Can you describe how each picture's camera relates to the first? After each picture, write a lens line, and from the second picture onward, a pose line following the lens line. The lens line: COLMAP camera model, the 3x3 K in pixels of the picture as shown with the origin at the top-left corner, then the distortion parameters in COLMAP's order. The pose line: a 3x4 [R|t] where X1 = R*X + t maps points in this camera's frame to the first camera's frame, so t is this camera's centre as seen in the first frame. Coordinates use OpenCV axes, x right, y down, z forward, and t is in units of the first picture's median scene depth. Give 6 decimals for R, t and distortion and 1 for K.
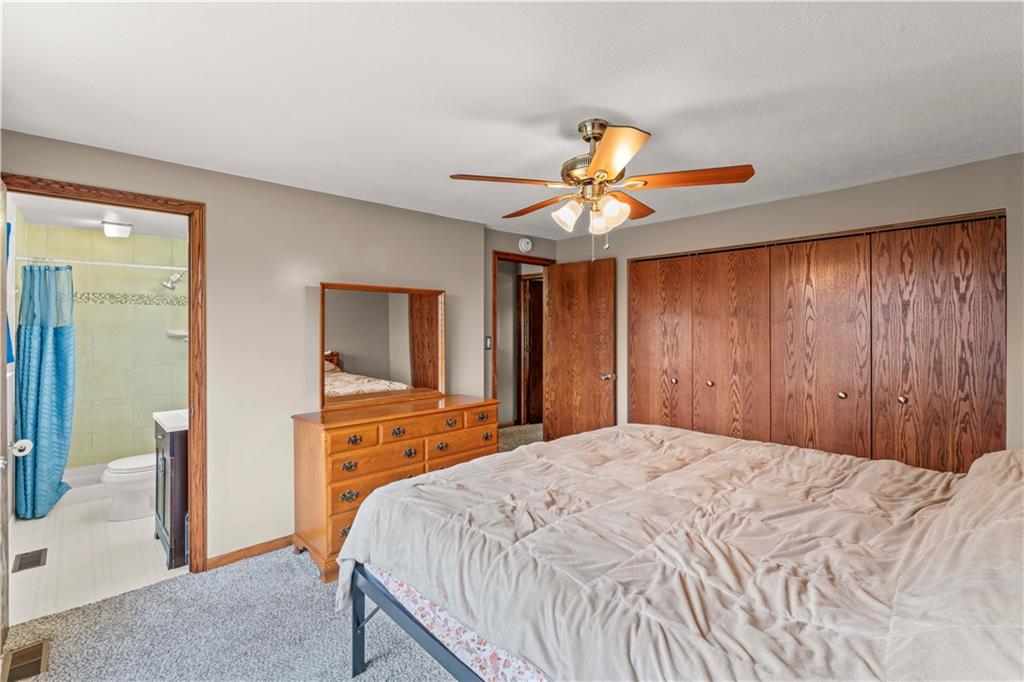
lens RADIAL K [[467.1, 0, 511.2], [0, 467.1, 326.1], [0, 0, 1]] dist [0.005081, -0.000958]
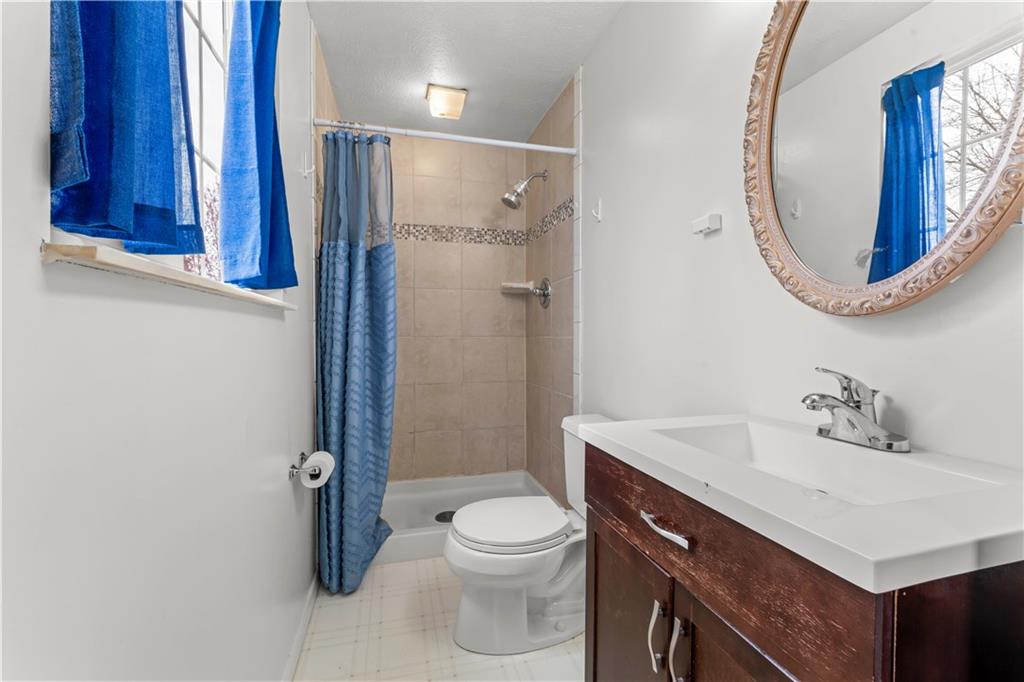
lens RADIAL K [[445.8, 0, 515.3], [0, 445.8, 343.5], [0, 0, 1]] dist [0.008143, 0.000021]
pose [[0.887900, 0.007938, -0.459969, -0.588504], [0.001529, 0.999795, 0.020206, 0.108976], [0.460035, -0.018644, 0.887705, 0.623711]]
